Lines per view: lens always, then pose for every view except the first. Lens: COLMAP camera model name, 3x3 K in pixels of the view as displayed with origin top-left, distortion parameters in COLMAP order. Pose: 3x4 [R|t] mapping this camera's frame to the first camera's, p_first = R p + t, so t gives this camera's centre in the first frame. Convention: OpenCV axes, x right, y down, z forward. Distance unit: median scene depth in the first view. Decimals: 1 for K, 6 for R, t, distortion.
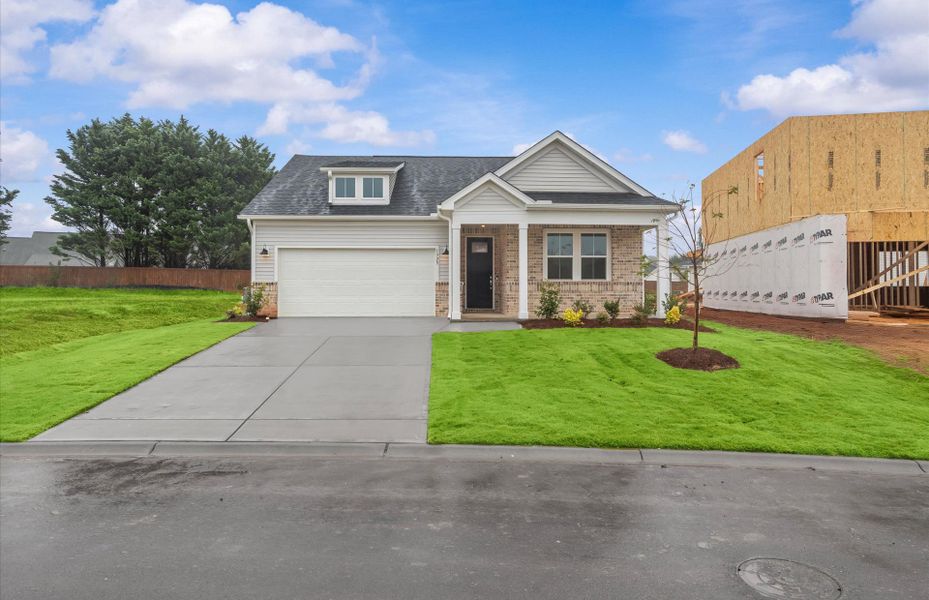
lens RADIAL K [[572.4, 0, 464.5], [0, 572.4, 300.0], [0, 0, 1]] dist [0.002347, 0.001737]
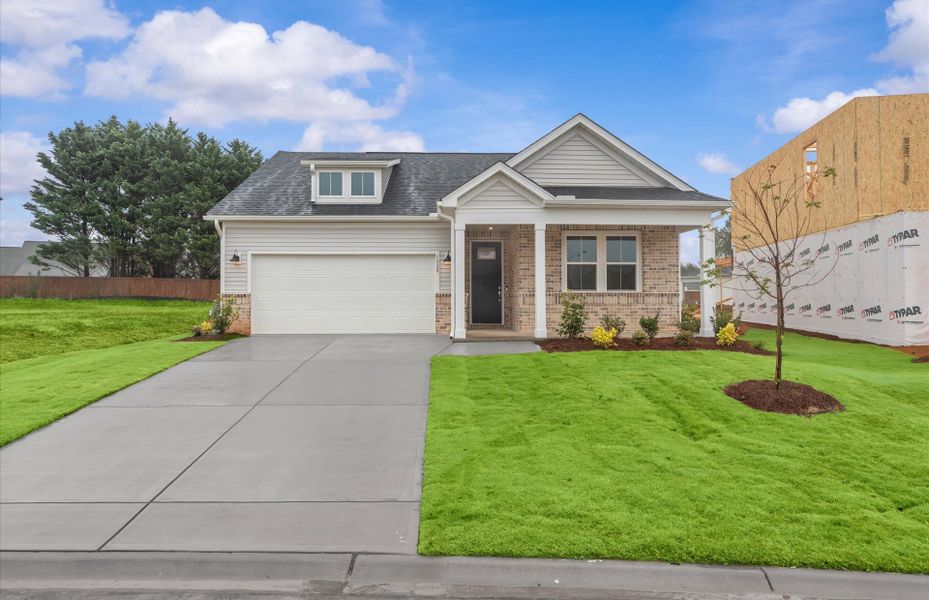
lens RADIAL K [[572.4, 0, 464.5], [0, 572.4, 300.0], [0, 0, 1]] dist [0.002347, 0.001737]
pose [[0.999995, -0.001126, -0.002934, -0.004929], [0.001075, 0.999850, -0.017263, -0.007028], [0.002953, 0.017260, 0.999847, 0.149526]]
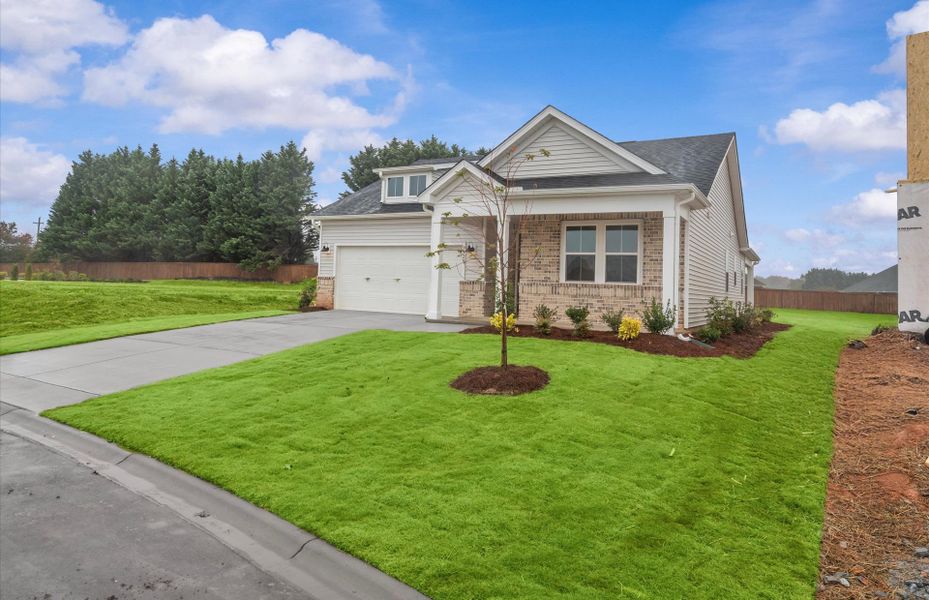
lens RADIAL K [[580.0, 0, 465.5], [0, 580.0, 282.2], [0, 0, 1]] dist [0.005232, 0.001198]
pose [[0.854919, 0.027213, -0.518048, 0.461665], [-0.050046, 0.998292, -0.030149, -0.000666], [0.516342, 0.051701, 0.854820, 0.192793]]
